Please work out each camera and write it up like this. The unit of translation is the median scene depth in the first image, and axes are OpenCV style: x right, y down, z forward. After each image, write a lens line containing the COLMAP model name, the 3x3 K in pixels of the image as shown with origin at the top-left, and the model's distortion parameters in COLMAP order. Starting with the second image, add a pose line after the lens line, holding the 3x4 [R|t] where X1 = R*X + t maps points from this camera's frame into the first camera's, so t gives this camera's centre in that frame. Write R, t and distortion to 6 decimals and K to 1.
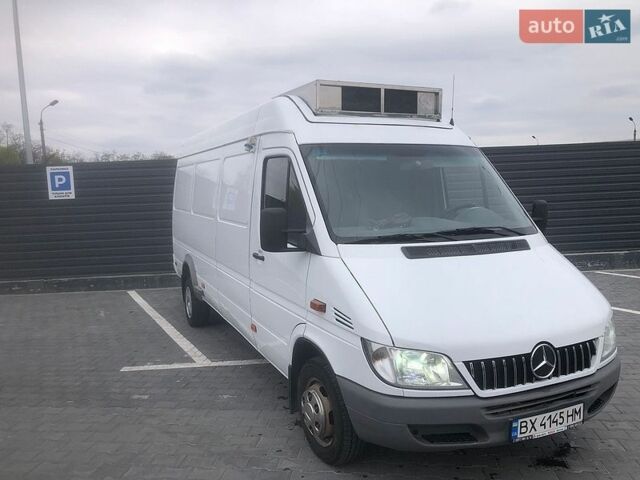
lens RADIAL K [[533.3, 0, 319.5], [0, 533.3, 234.2], [0, 0, 1]] dist [0.013321, -0.002646]
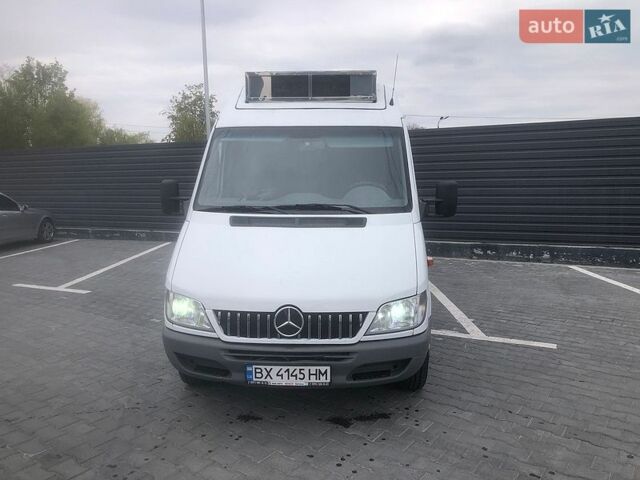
lens RADIAL K [[533.3, 0, 319.5], [0, 533.3, 234.2], [0, 0, 1]] dist [0.013321, -0.002646]
pose [[0.888710, 0.077044, -0.451951, 0.740480], [-0.053590, 0.996478, 0.064492, -0.019432], [0.455328, -0.033095, 0.889709, 0.019056]]
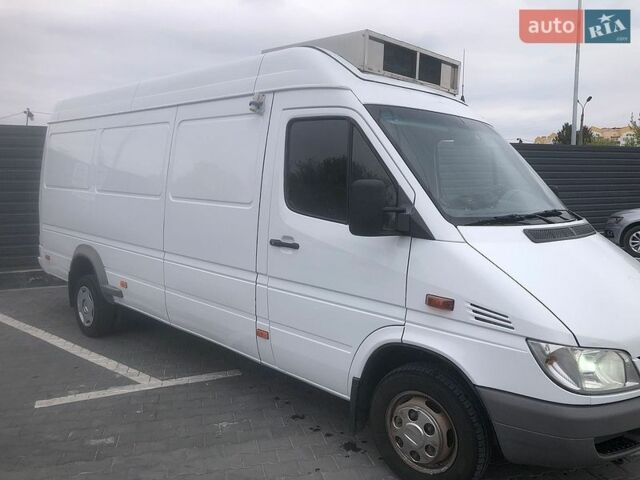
lens RADIAL K [[527.1, 0, 329.1], [0, 527.1, 232.7], [0, 0, 1]] dist [0.009687, 0.005370]
pose [[0.925466, 0.000411, 0.378831, -0.389255], [-0.004680, 0.999935, 0.010349, 0.018496], [-0.378802, -0.011350, 0.925408, 0.278366]]
